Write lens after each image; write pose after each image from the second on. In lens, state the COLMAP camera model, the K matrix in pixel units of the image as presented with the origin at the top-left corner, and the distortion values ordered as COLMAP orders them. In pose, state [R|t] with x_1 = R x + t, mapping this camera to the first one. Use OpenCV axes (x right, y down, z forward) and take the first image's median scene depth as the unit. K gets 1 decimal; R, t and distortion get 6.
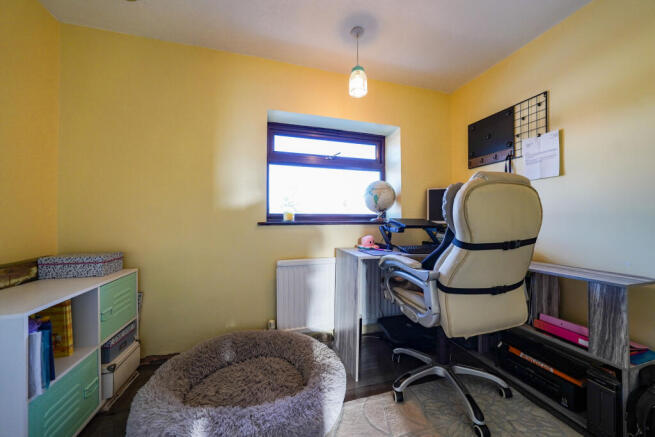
lens RADIAL K [[233.3, 0, 328.0], [0, 233.3, 218.6], [0, 0, 1]] dist [-0.018409, -0.000109]
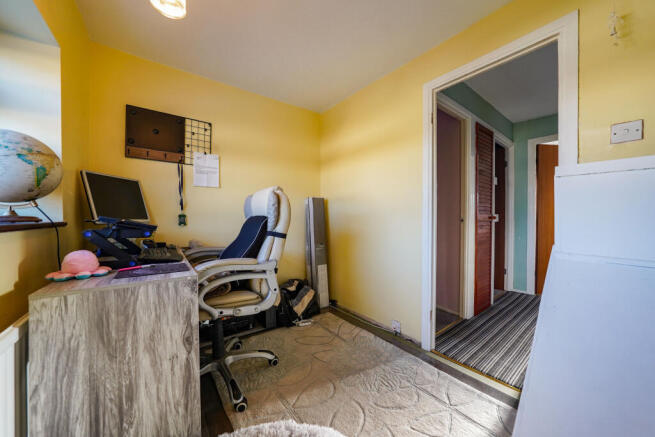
lens RADIAL K [[233.3, 0, 328.6], [0, 233.3, 217.2], [0, 0, 1]] dist [-0.018409, -0.000109]
pose [[-0.367059, -0.003850, 0.930190, -0.542645], [-0.010569, 0.999944, -0.000032, -0.005938], [-0.930138, -0.009843, -0.367079, 0.786077]]
